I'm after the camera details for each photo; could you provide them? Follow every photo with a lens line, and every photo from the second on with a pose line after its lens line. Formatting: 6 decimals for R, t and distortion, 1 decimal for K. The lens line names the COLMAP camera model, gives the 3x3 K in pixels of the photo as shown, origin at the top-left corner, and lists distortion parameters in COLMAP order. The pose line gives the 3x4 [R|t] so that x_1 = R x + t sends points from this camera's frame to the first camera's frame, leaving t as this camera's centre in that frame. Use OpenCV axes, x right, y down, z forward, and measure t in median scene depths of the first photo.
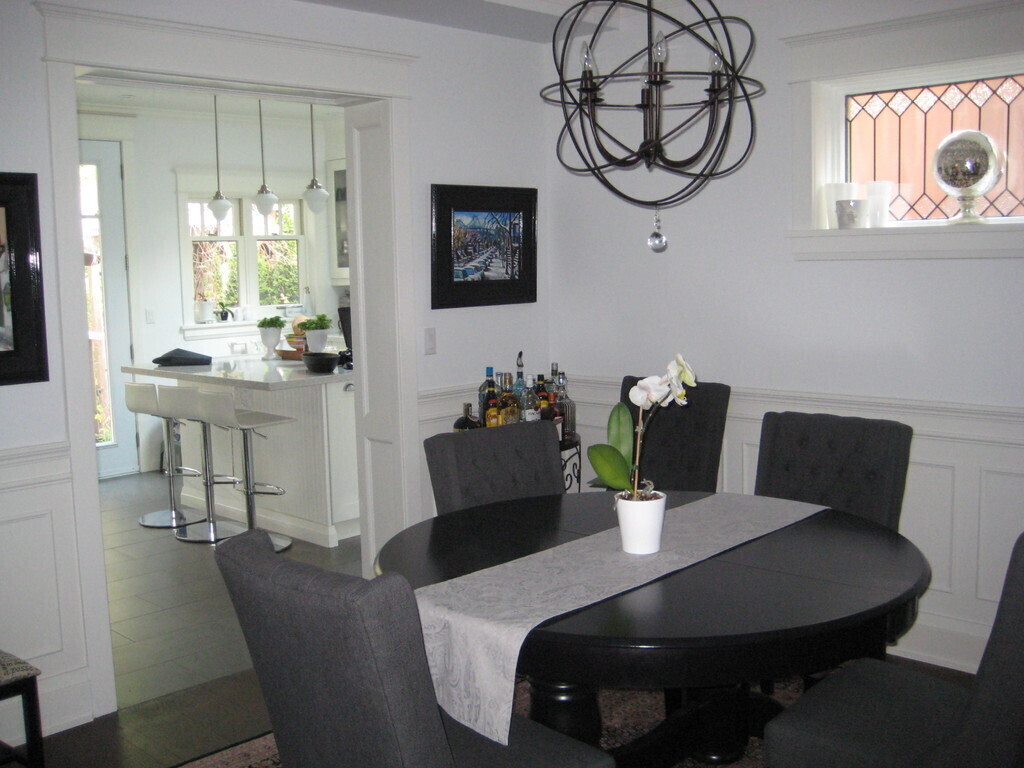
lens RADIAL K [[1103.9, 0, 512.0], [0, 1103.9, 384.0], [0, 0, 1]] dist [-0.011501, -0.012234]
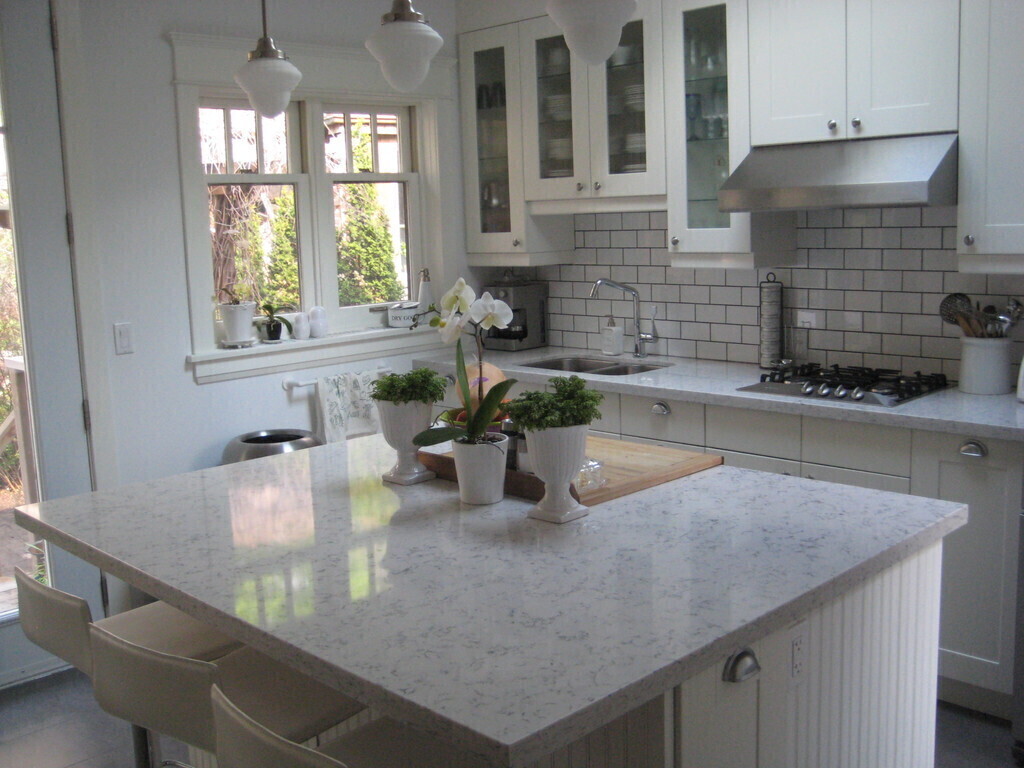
lens RADIAL K [[1060.4, 0, 511.8], [0, 1060.4, 356.3], [0, 0, 1]] dist [0.005931, 0.006381]
pose [[0.999714, -0.009952, -0.021766, -0.140130], [0.010387, 0.999746, 0.020001, -0.058542], [0.021562, -0.020222, 0.999563, 0.510983]]
